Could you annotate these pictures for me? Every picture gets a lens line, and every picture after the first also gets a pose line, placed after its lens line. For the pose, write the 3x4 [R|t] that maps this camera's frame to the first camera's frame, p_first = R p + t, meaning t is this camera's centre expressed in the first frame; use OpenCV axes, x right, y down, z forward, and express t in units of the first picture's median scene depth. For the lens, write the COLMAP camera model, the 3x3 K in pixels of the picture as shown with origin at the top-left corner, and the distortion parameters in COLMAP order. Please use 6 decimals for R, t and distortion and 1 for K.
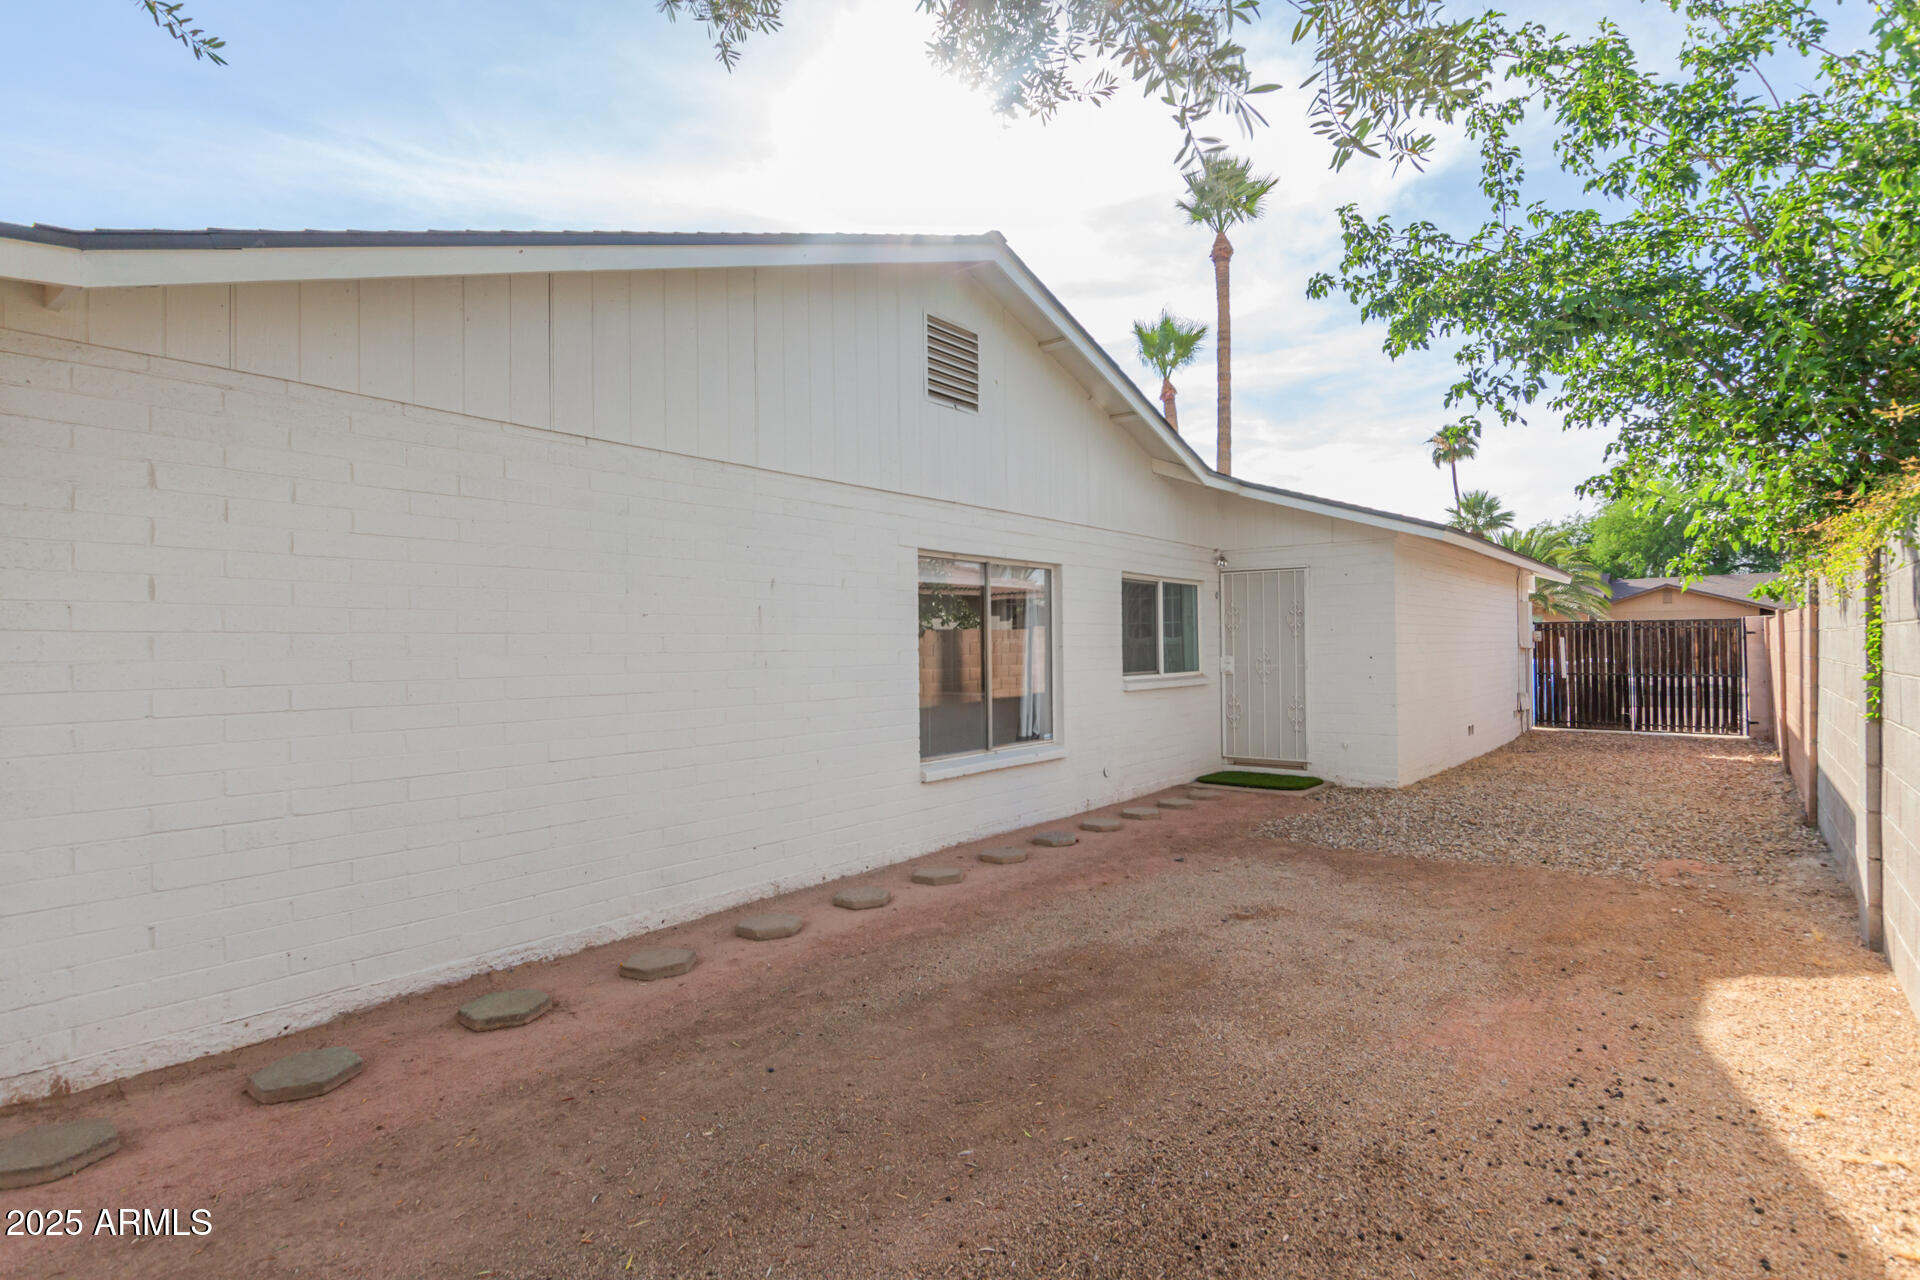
lens RADIAL K [[928.9, 0, 968.2], [0, 928.9, 651.9], [0, 0, 1]] dist [-0.000646, -0.001535]
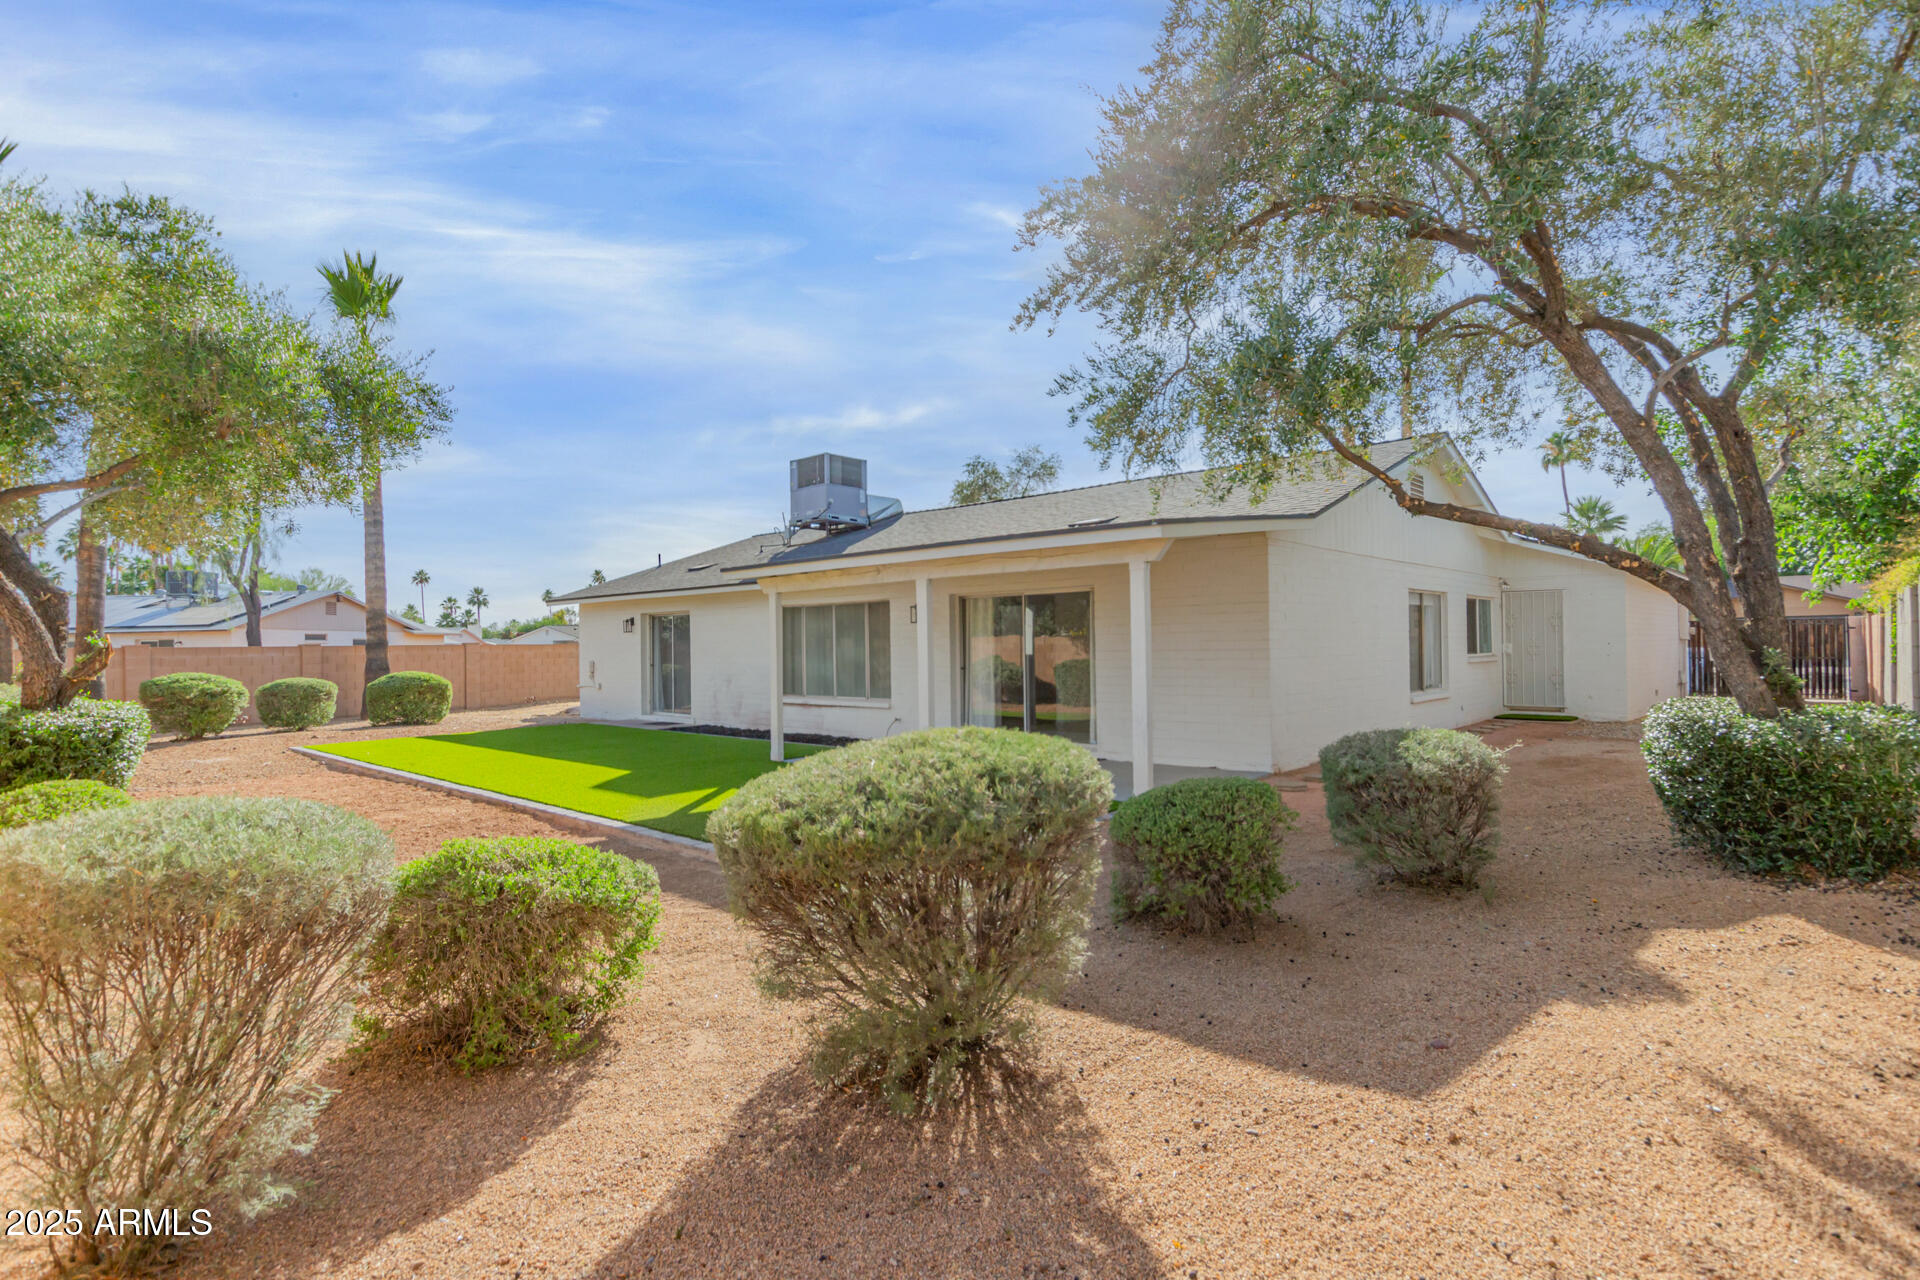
lens RADIAL K [[928.9, 0, 968.2], [0, 928.9, 651.9], [0, 0, 1]] dist [-0.000646, -0.001535]
pose [[0.997734, -0.001972, -0.067249, -0.249180], [0.002222, 0.999991, 0.003643, 0.004841], [0.067242, -0.003784, 0.997730, -0.307639]]
